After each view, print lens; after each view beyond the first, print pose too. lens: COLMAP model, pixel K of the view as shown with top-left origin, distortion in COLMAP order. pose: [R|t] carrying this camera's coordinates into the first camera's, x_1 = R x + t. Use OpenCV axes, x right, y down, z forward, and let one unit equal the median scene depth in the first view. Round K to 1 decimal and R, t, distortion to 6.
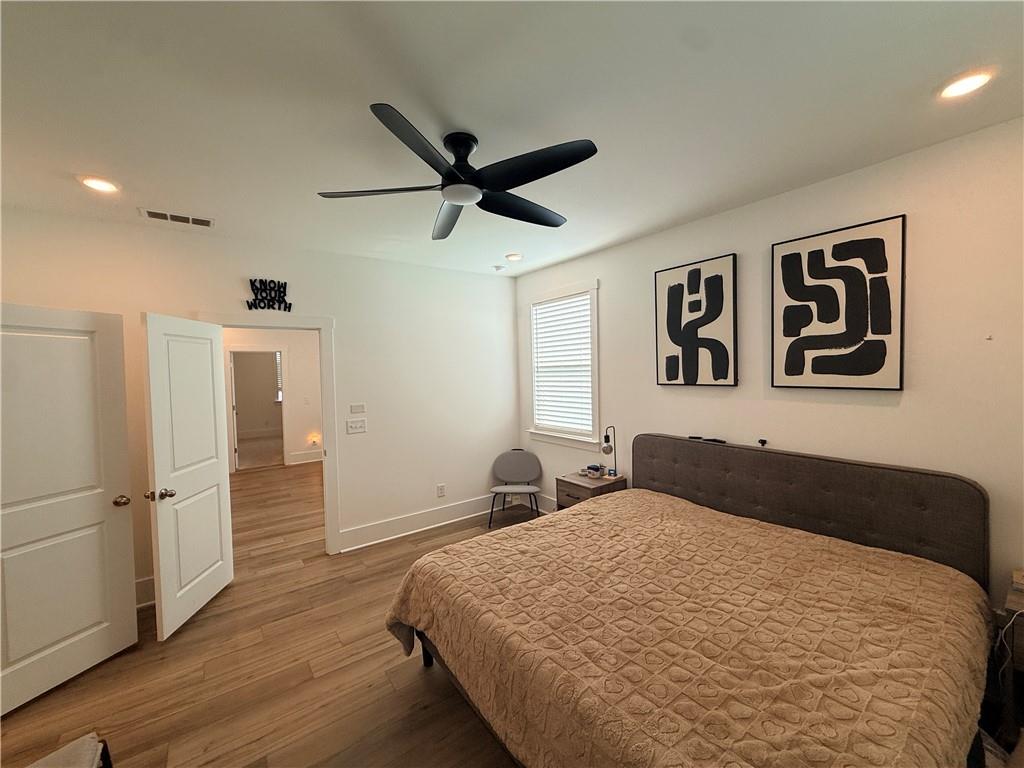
lens RADIAL K [[407.4, 0, 518.4], [0, 407.4, 381.5], [0, 0, 1]] dist [-0.000957, -0.000079]
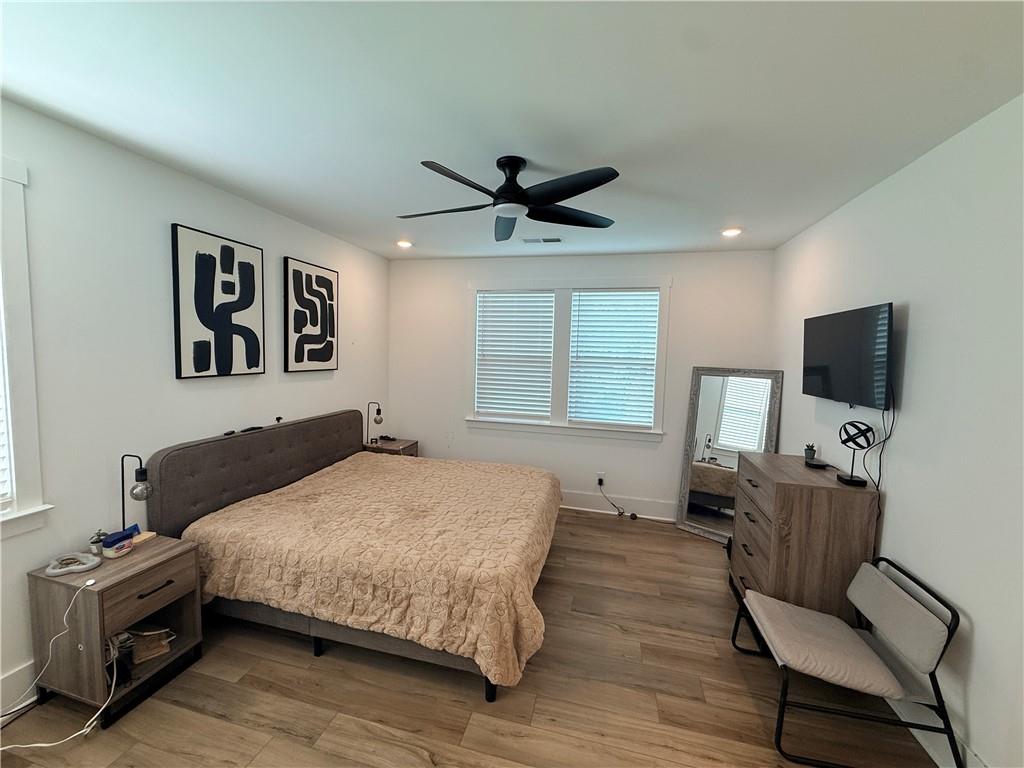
lens RADIAL K [[407.4, 0, 515.2], [0, 407.4, 385.3], [0, 0, 1]] dist [-0.000957, -0.000079]
pose [[-0.632145, -0.065310, 0.772093, -0.725891], [0.005040, 0.996074, 0.088383, -0.049656], [-0.774834, 0.059762, -0.629334, 1.167548]]
